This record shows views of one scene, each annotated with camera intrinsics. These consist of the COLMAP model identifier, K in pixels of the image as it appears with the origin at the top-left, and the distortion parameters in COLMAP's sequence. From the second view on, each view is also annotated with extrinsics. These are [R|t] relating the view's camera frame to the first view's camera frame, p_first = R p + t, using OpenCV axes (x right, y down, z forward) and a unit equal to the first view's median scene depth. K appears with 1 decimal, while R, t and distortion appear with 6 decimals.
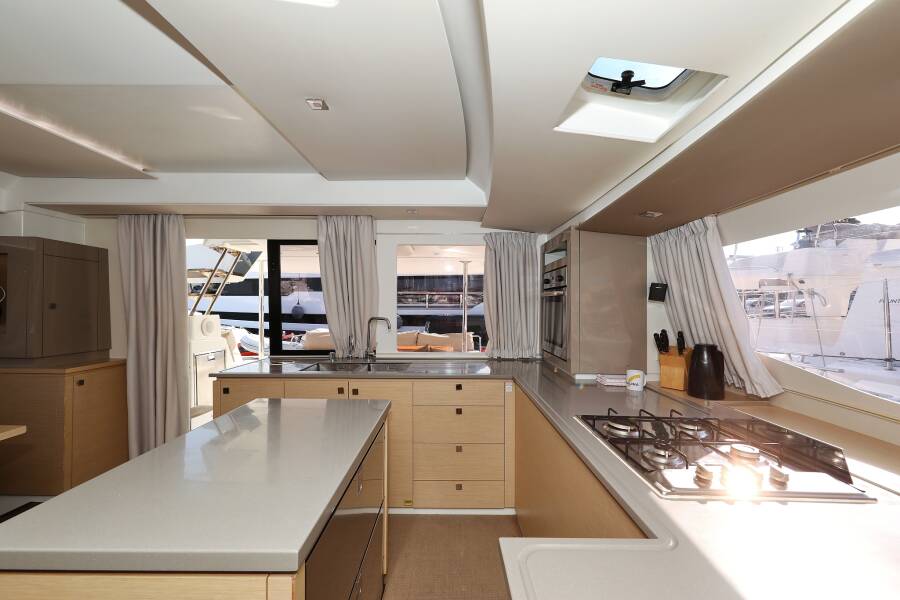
lens RADIAL K [[348.5, 0, 458.0], [0, 348.5, 304.7], [0, 0, 1]] dist [0.005340, -0.000657]
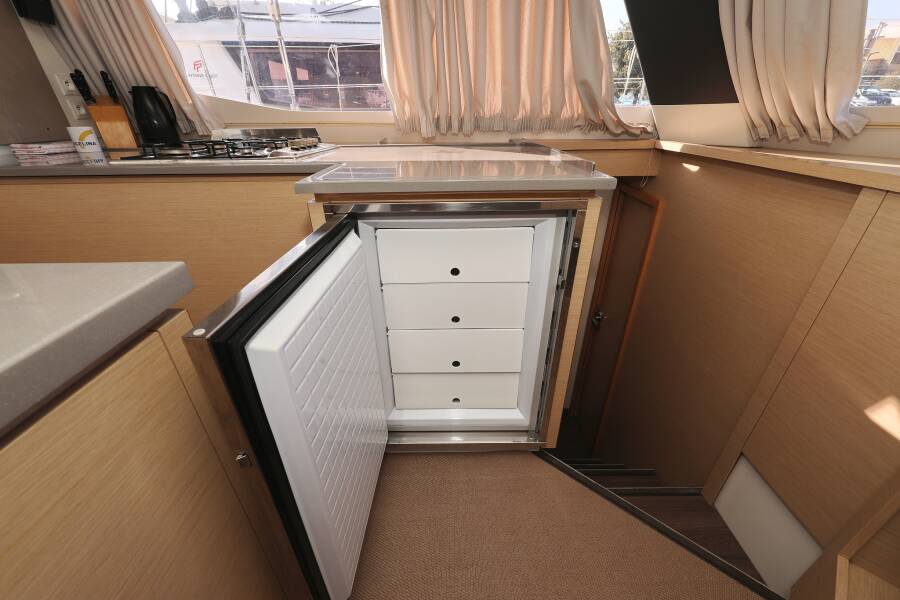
lens RADIAL K [[348.5, 0, 452.0], [0, 348.5, 300.3], [0, 0, 1]] dist [0.005340, -0.000657]
pose [[-0.003360, -0.486948, 0.873424, -0.252447], [0.011256, 0.873355, 0.486953, 0.109472], [-0.999931, 0.011468, 0.002547, 0.121159]]
